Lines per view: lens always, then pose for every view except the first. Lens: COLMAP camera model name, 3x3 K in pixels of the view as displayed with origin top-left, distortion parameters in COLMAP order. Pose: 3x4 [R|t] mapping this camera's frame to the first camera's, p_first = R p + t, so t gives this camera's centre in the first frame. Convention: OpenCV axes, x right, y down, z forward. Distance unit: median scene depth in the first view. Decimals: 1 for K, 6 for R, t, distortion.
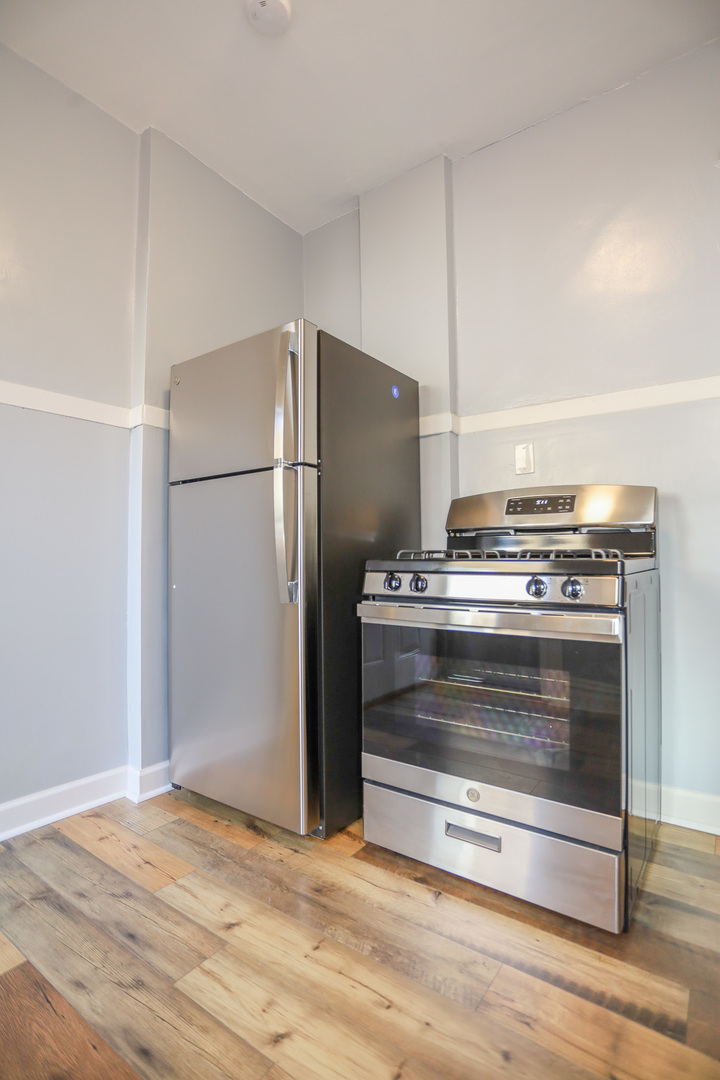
lens RADIAL K [[530.1, 0, 360.0], [0, 530.1, 540.0], [0, 0, 1]] dist [-0.065797, 0.022313]
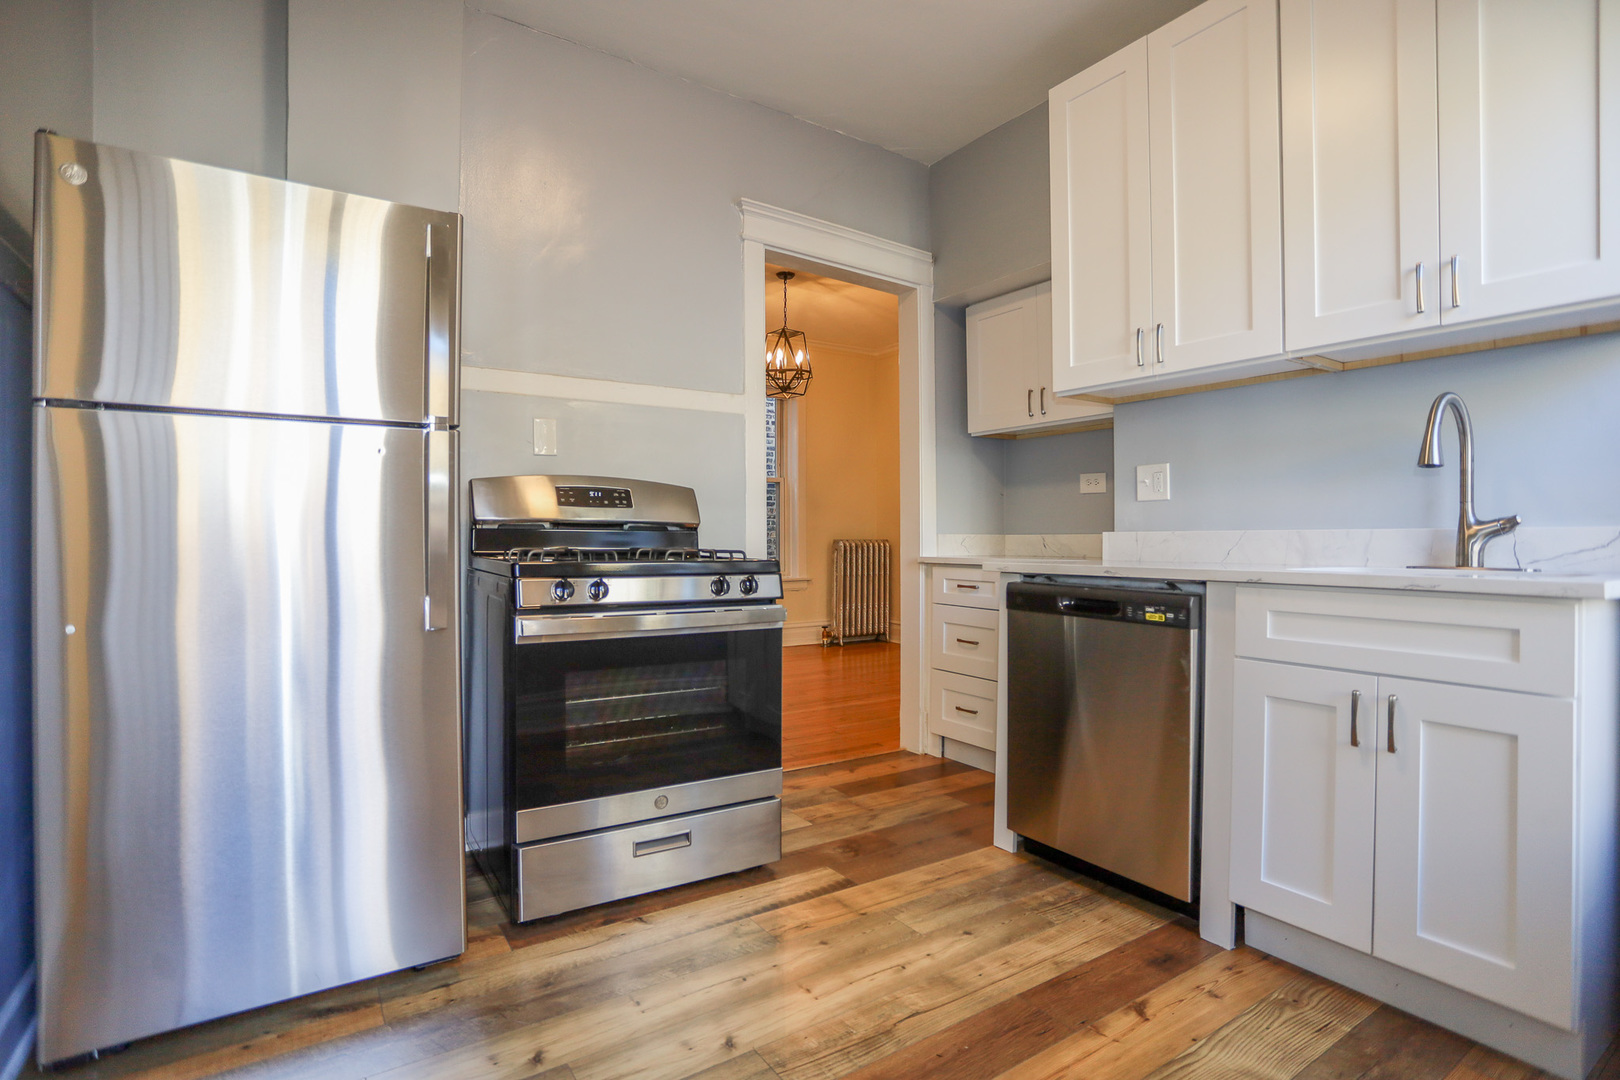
lens RADIAL K [[795.0, 0, 803.3], [0, 795.0, 531.2], [0, 0, 1]] dist [-0.075534, 0.033072]
pose [[0.358212, 0.011992, 0.933563, -1.134786], [-0.033697, 0.999432, 0.000092, -0.028929], [-0.933032, -0.031491, 0.358412, 0.251725]]
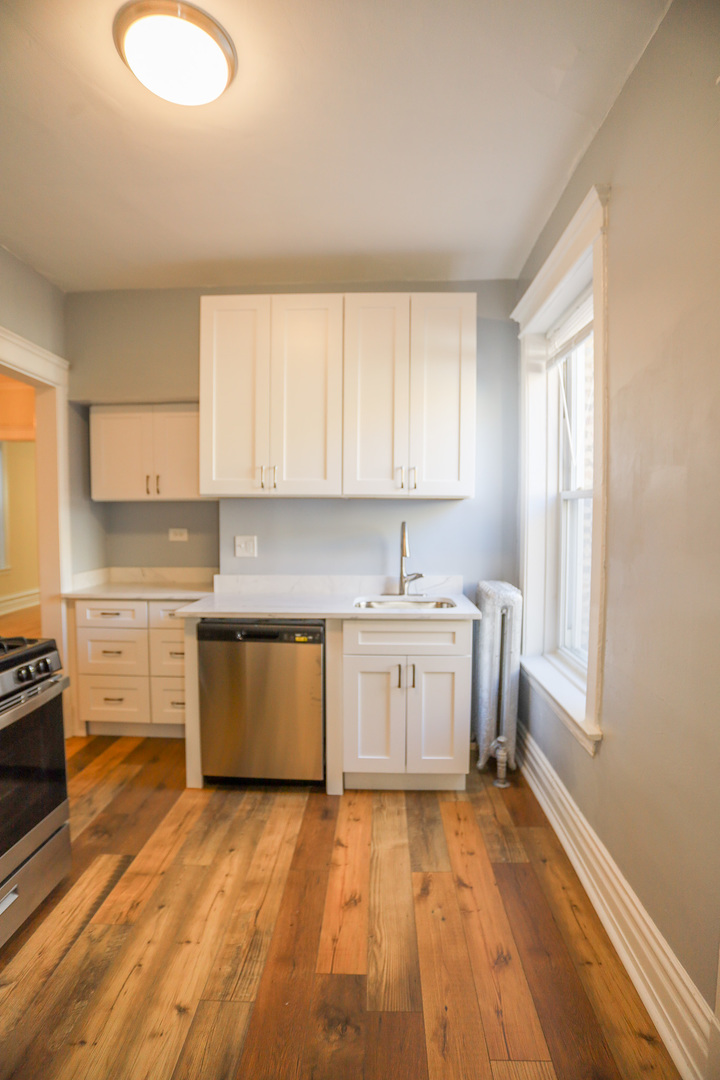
lens RADIAL K [[530.0, 0, 366.4], [0, 530.0, 536.6], [0, 0, 1]] dist [-0.075534, 0.033072]
pose [[-0.559618, -0.034748, 0.828022, -1.169954], [-0.024894, 0.999375, 0.025115, -0.300935], [-0.828377, -0.006558, -0.560133, 1.009393]]
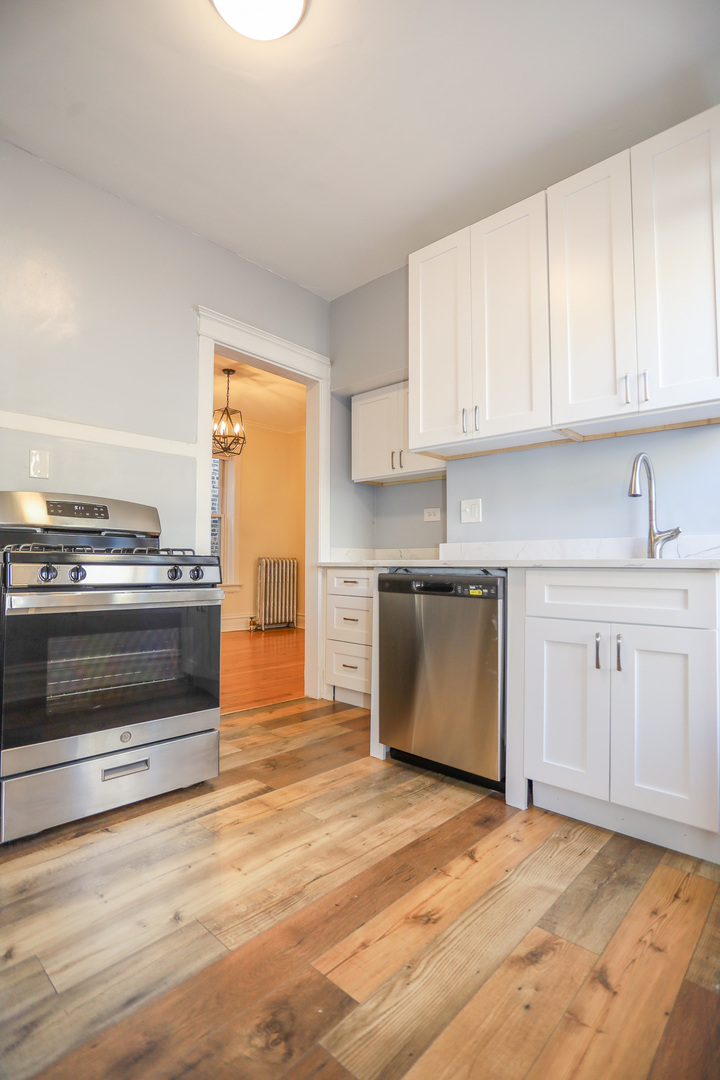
lens RADIAL K [[530.0, 0, 366.4], [0, 530.0, 536.6], [0, 0, 1]] dist [-0.075534, 0.033072]
pose [[0.125878, 0.055992, 0.990464, -1.059458], [-0.039222, 0.997906, -0.051428, 0.041051], [-0.991270, -0.032375, 0.127811, 0.279400]]
